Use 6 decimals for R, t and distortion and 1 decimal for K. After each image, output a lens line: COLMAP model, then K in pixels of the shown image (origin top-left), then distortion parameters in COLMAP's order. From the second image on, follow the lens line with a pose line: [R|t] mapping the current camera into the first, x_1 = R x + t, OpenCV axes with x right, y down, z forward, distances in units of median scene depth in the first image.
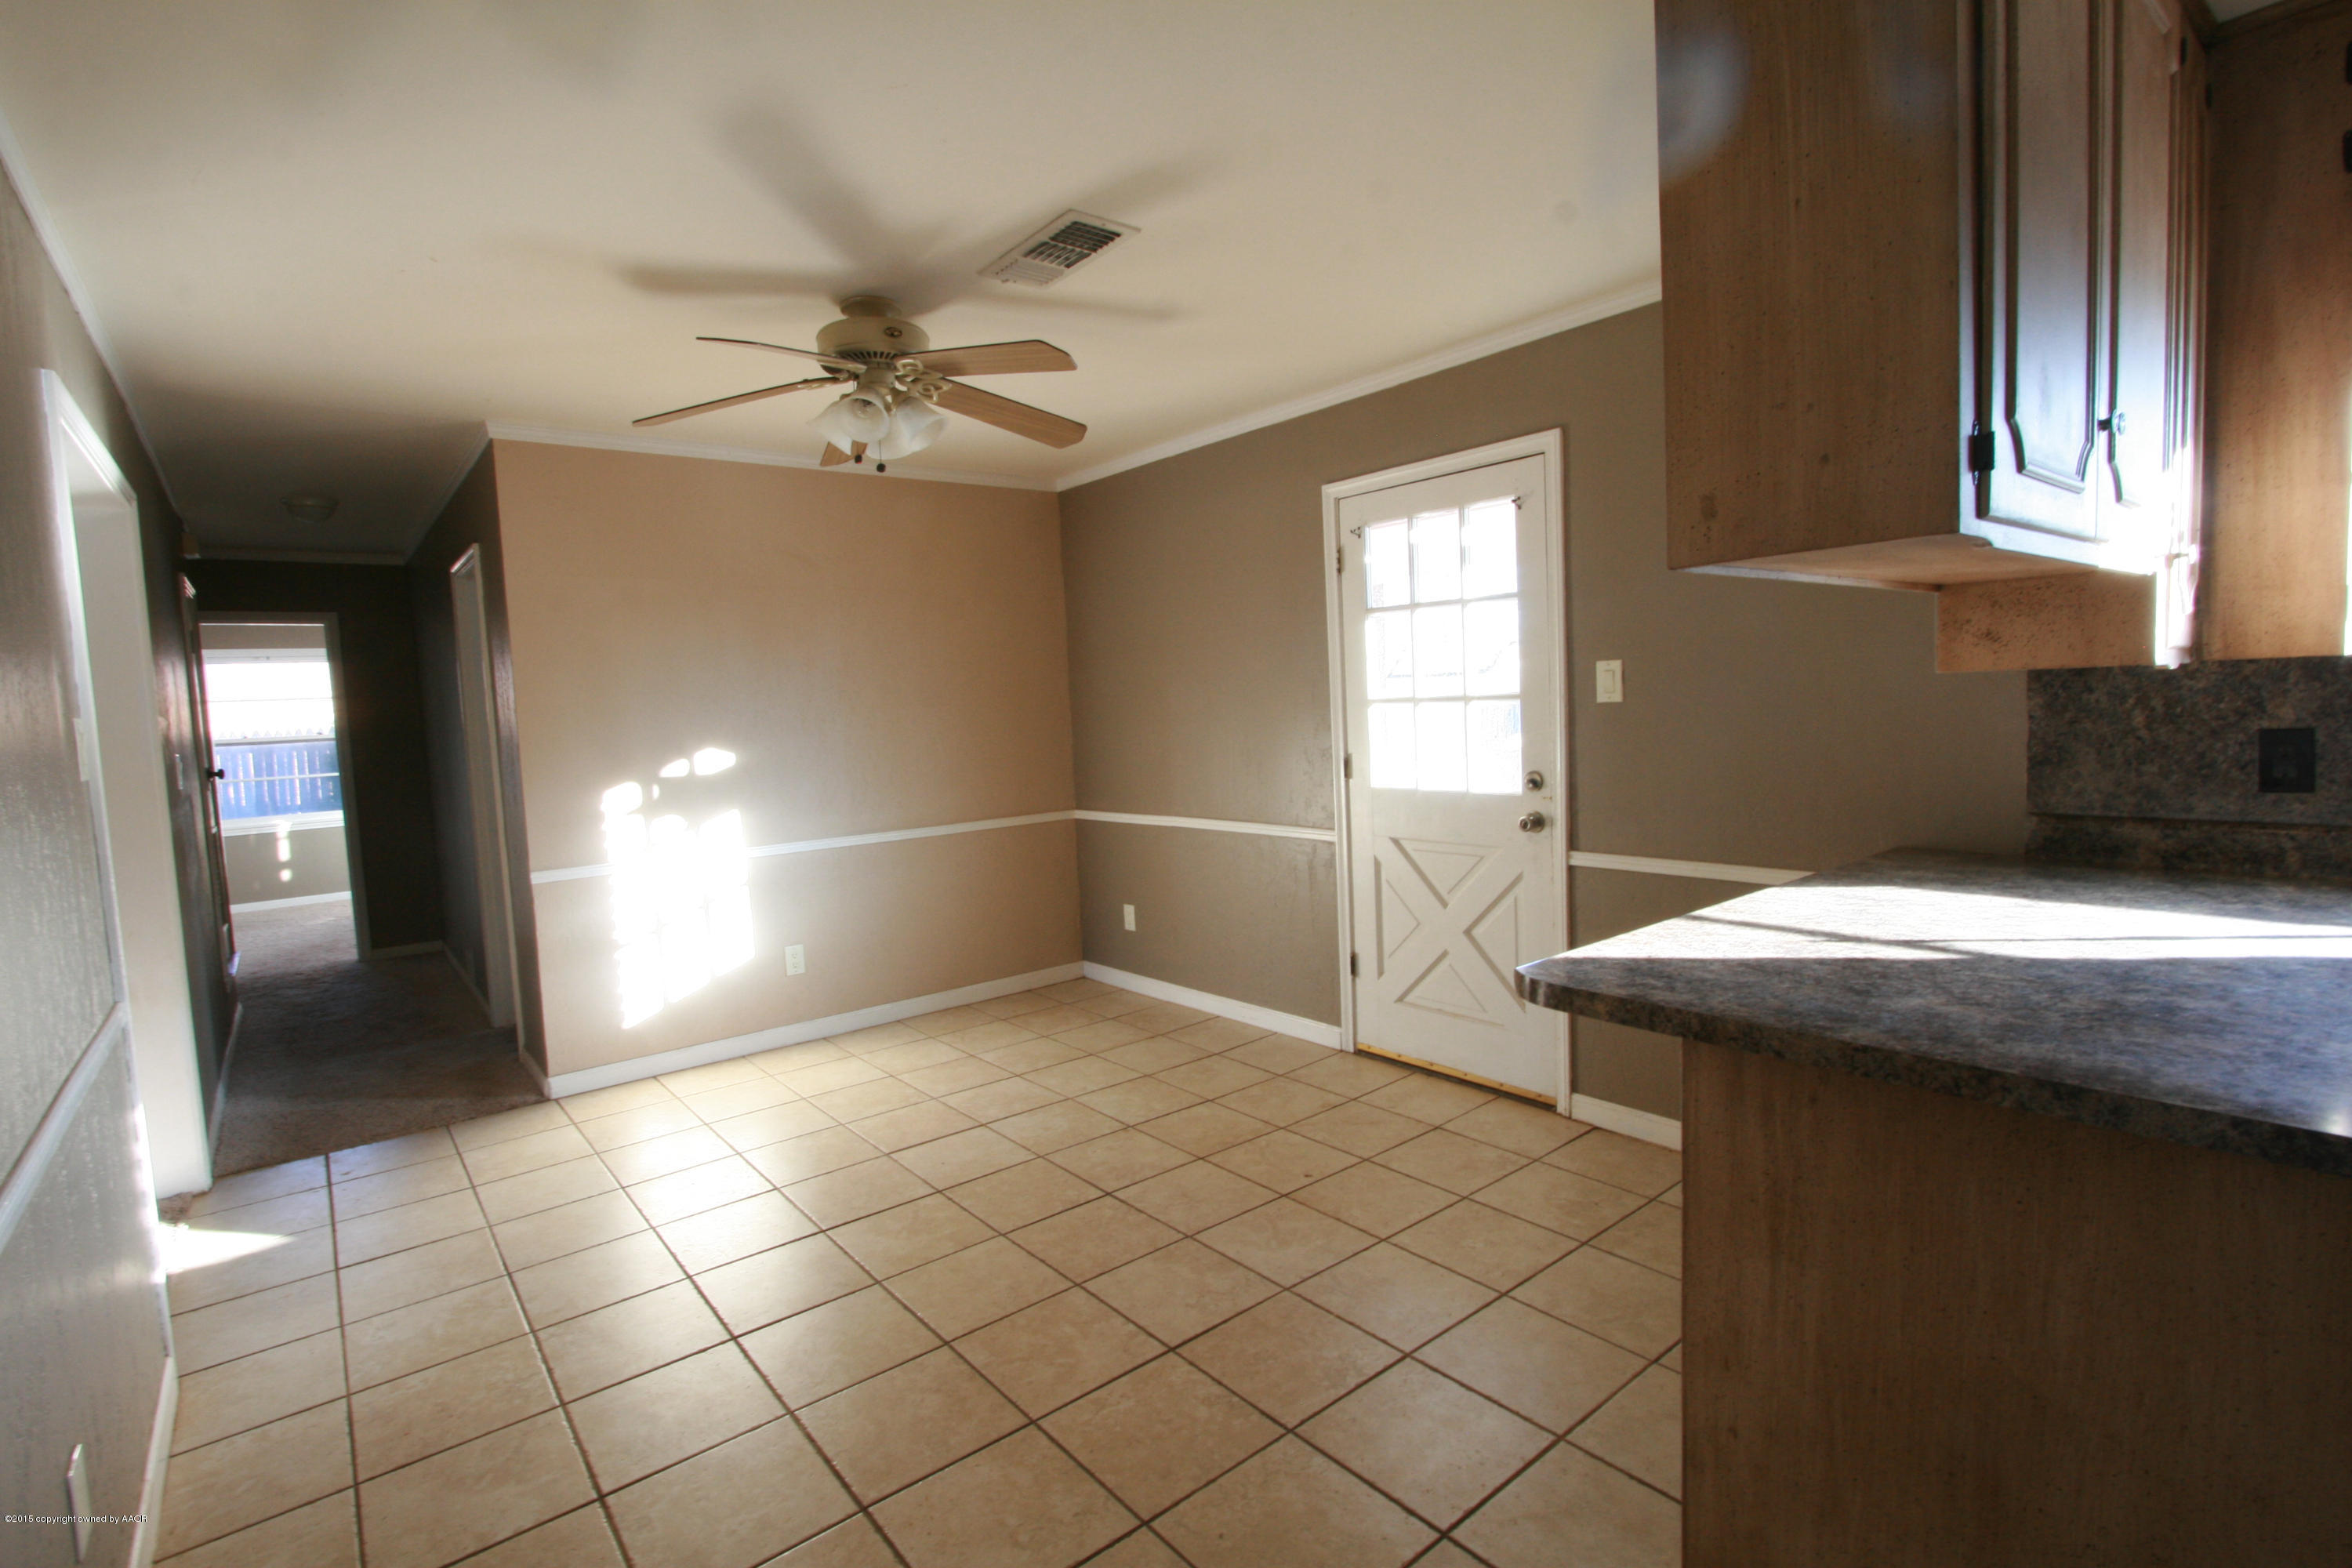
lens RADIAL K [[1099.7, 0, 1168.1], [0, 1099.7, 786.5], [0, 0, 1]] dist [-0.000950, -0.000044]
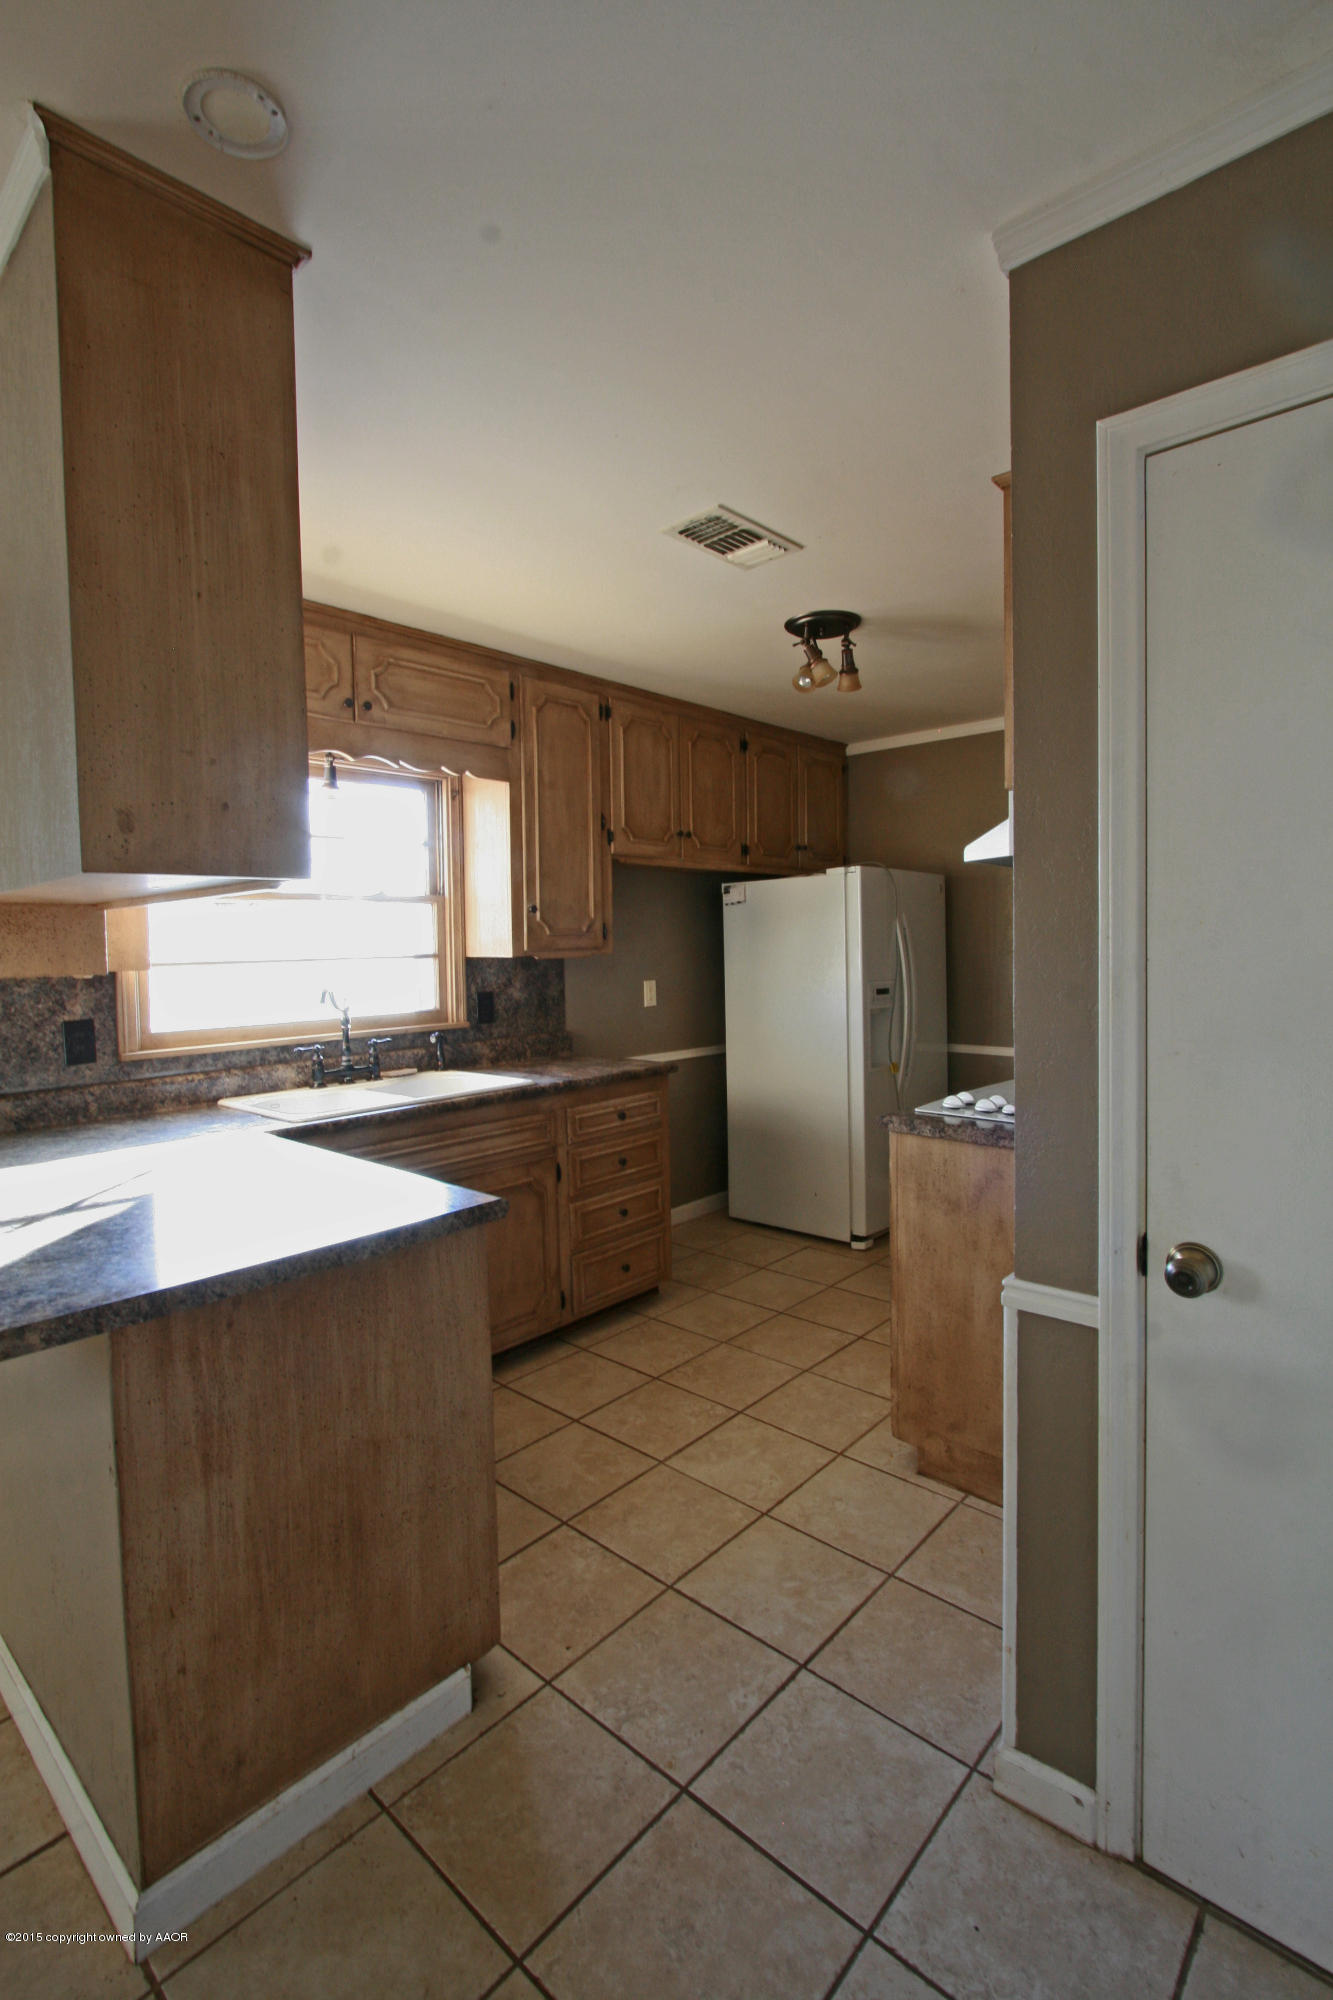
lens RADIAL K [[935.2, 0, 657.6], [0, 935.2, 985.5], [0, 0, 1]] dist [-0.000950, -0.000044]
pose [[-0.140905, 0.003269, 0.990018, -0.322063], [0.106319, 0.994261, 0.011849, -0.031618], [-0.984298, 0.106927, -0.140444, 0.411241]]
